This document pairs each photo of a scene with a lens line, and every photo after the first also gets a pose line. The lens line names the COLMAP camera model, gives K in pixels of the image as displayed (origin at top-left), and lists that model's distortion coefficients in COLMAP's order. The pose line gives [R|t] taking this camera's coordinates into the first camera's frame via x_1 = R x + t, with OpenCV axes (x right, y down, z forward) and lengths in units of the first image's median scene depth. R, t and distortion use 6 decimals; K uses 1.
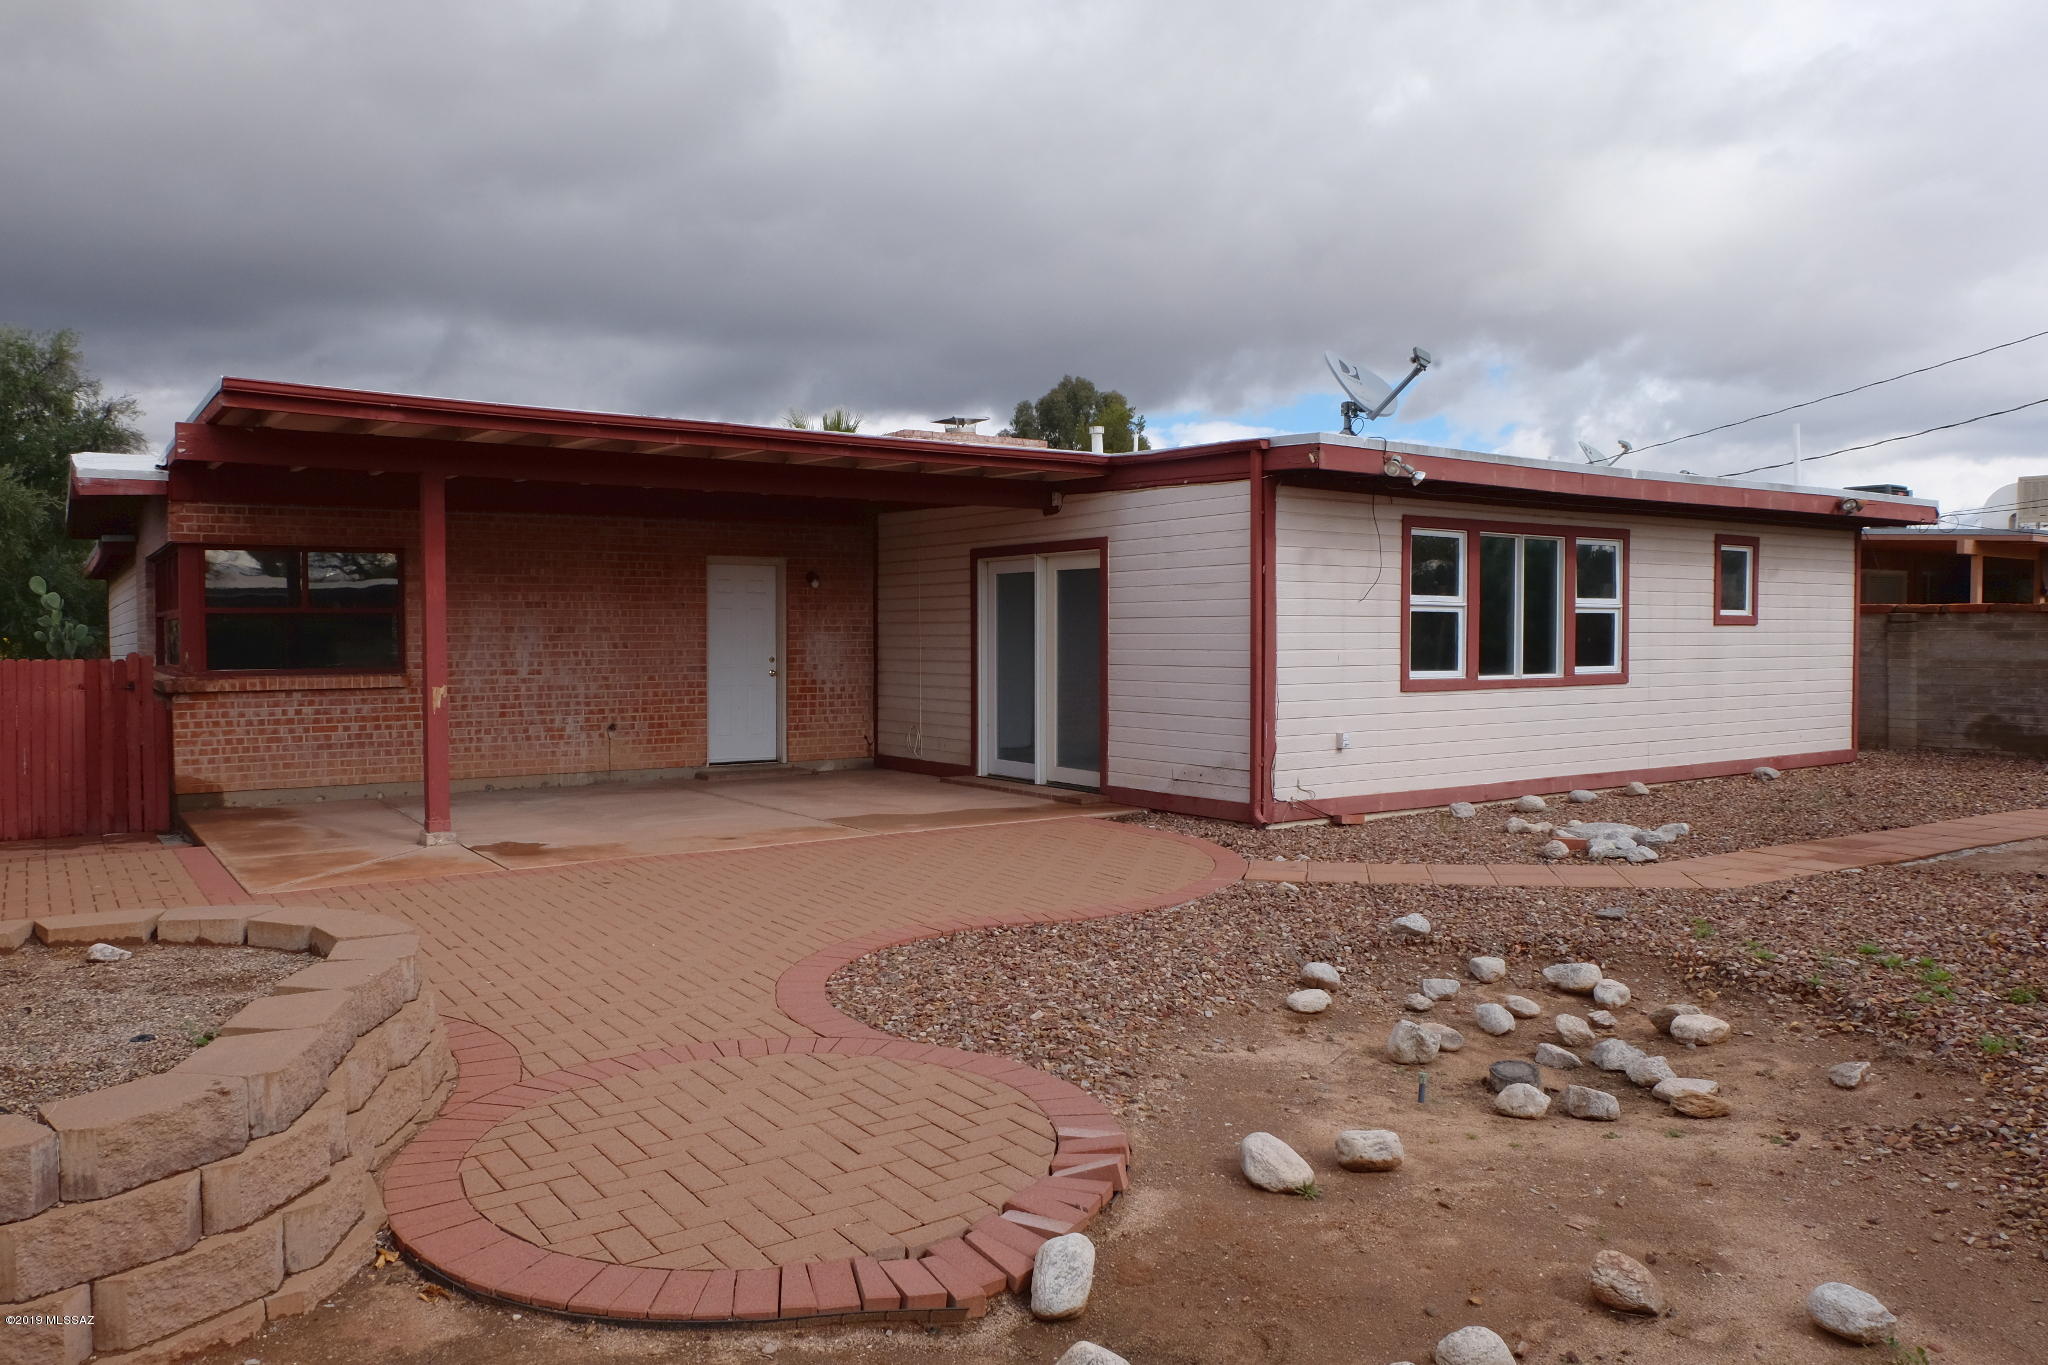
lens RADIAL K [[1477.0, 0, 1020.5], [0, 1477.0, 681.5], [0, 0, 1]] dist [-0.056667, 0.065869]
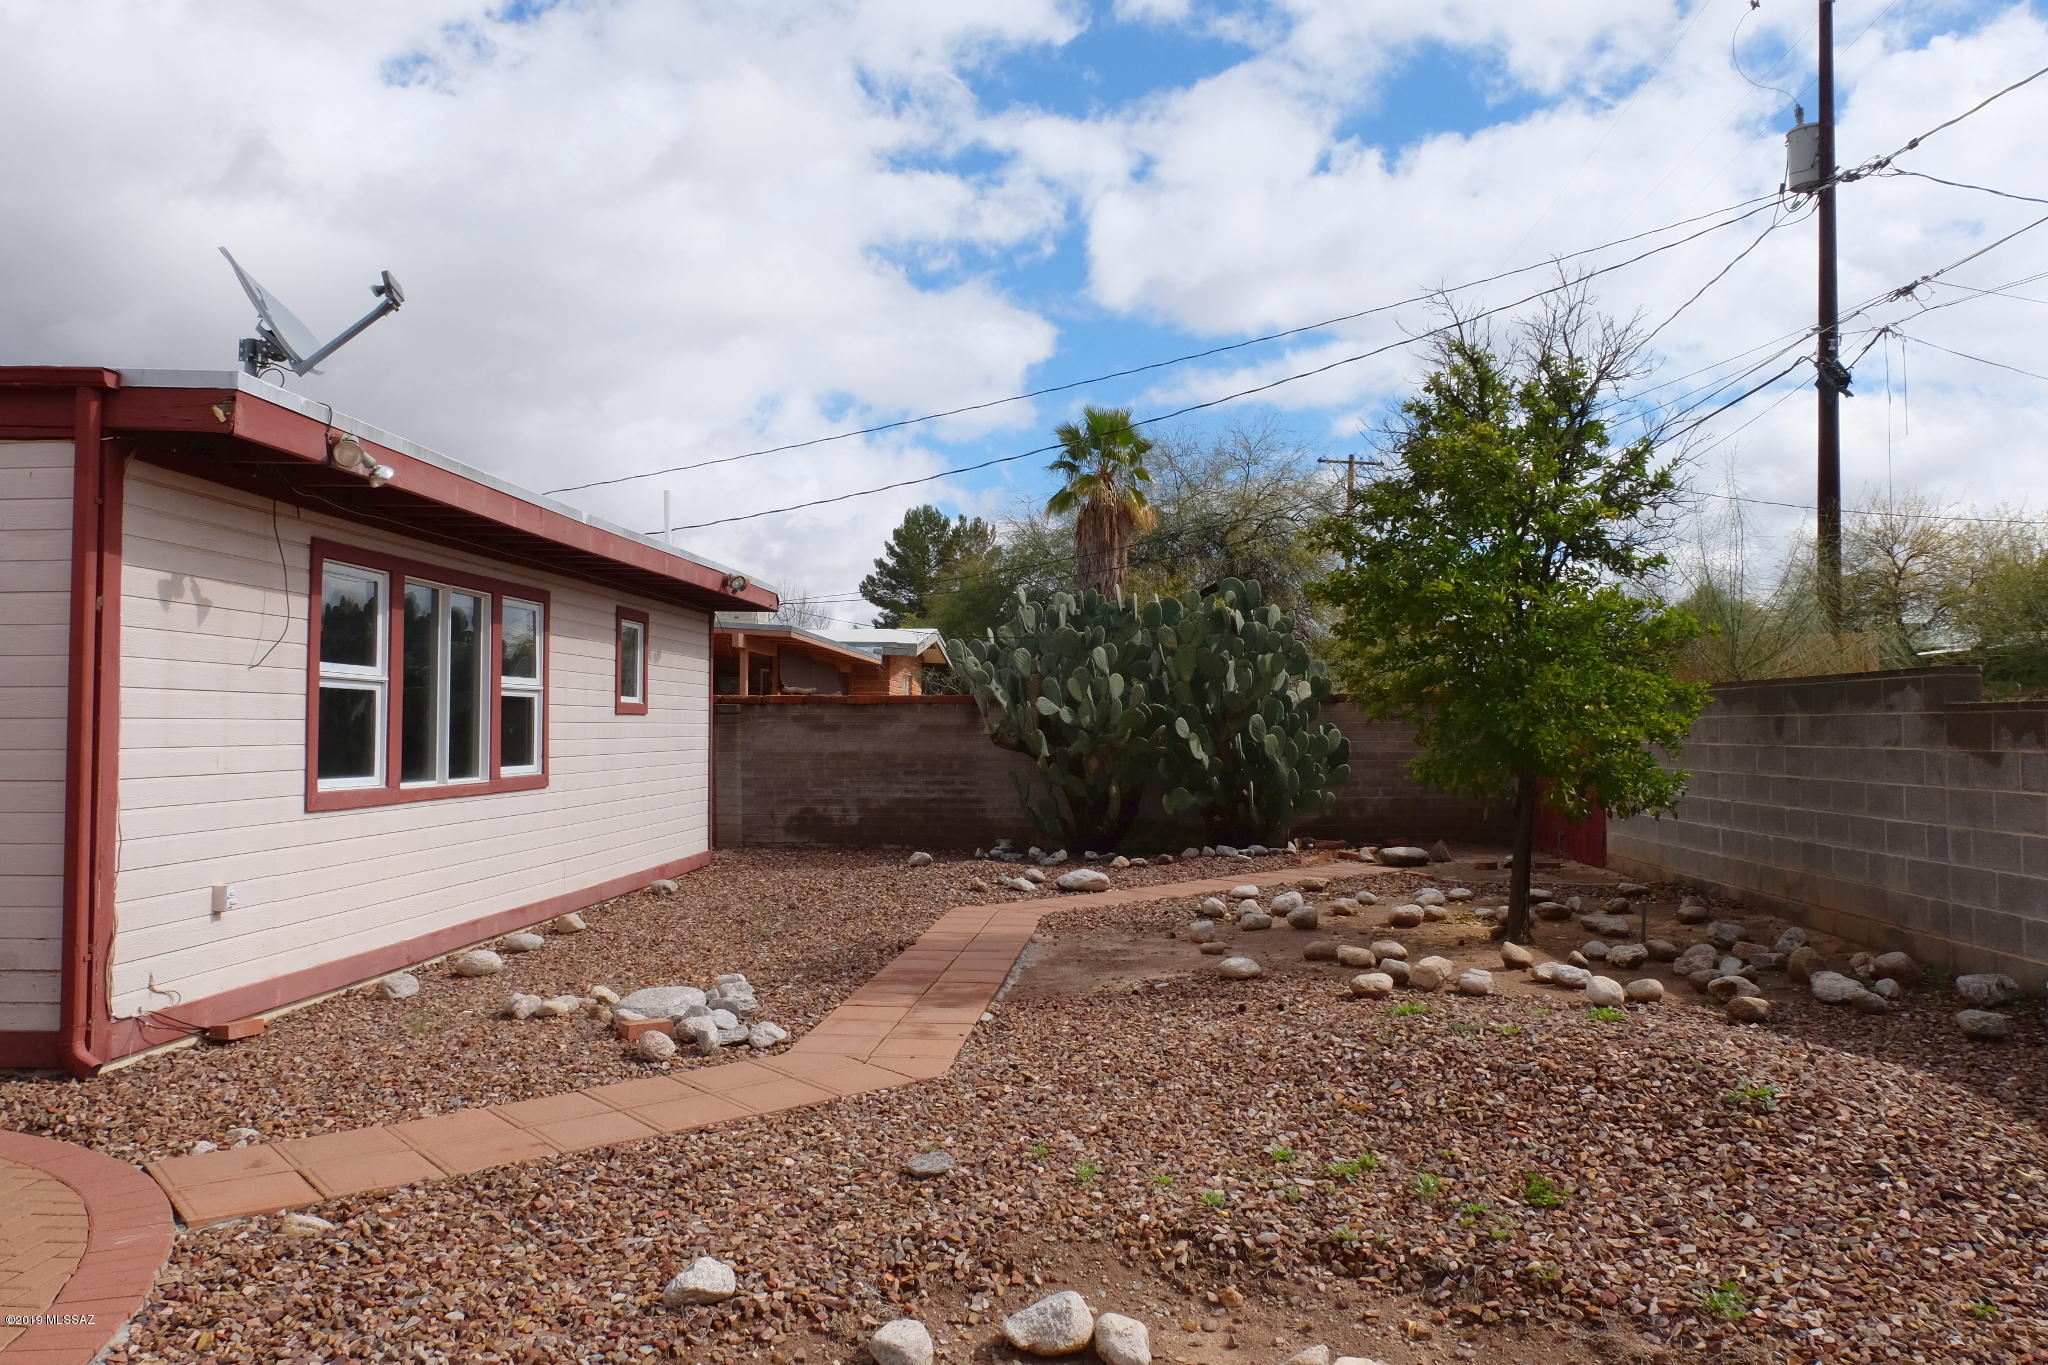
lens RADIAL K [[1477.0, 0, 1038.1], [0, 1477.0, 681.4], [0, 0, 1]] dist [-0.056667, 0.065869]
pose [[0.624236, 0.027031, 0.780768, -0.037331], [0.022928, 0.998337, -0.052894, -0.008152], [-0.780899, 0.050920, 0.622578, 0.329499]]
